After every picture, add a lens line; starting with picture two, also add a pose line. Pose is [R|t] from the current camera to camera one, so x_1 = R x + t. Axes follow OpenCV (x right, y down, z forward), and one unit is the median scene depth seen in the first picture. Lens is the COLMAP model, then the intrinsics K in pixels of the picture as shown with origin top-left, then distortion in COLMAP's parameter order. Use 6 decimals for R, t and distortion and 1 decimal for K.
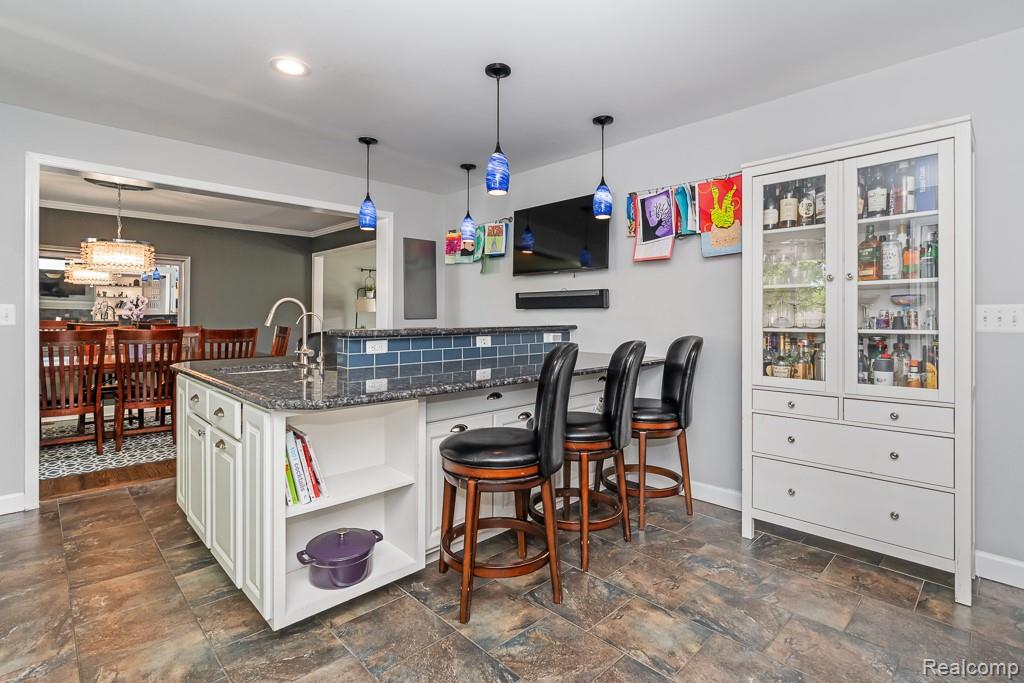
lens RADIAL K [[484.0, 0, 518.6], [0, 484.0, 326.7], [0, 0, 1]] dist [-0.019960, 0.003690]
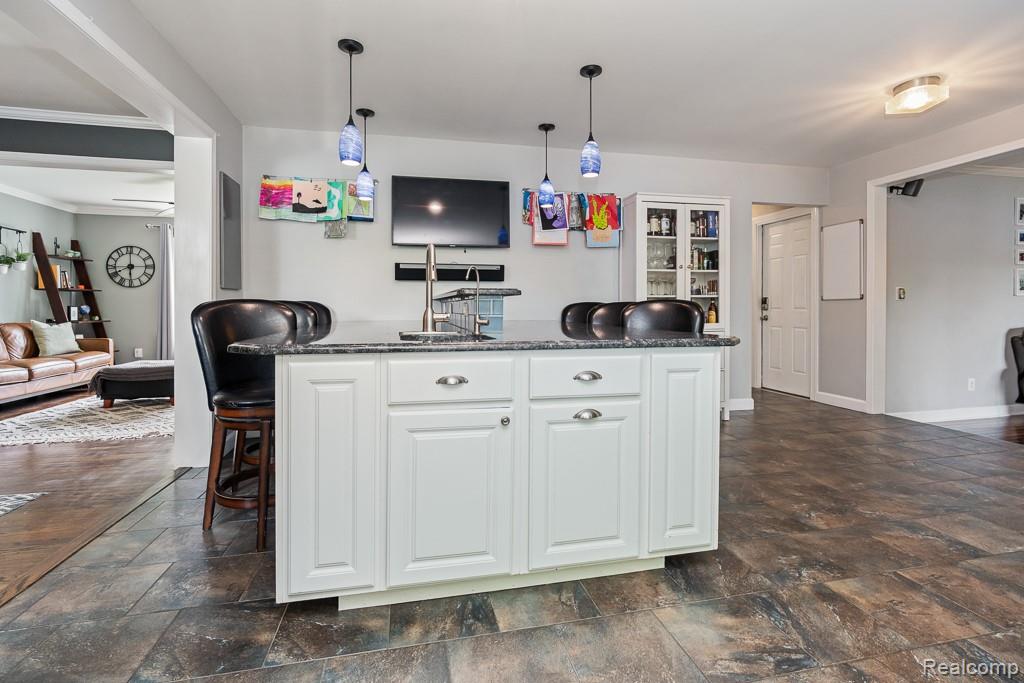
lens RADIAL K [[484.0, 0, 504.7], [0, 484.0, 308.1], [0, 0, 1]] dist [-0.019960, 0.003690]
pose [[0.535484, 0.005183, 0.844530, -0.890433], [0.022674, 0.999532, -0.020511, 0.054393], [-0.844241, 0.030133, 0.535116, 0.424817]]
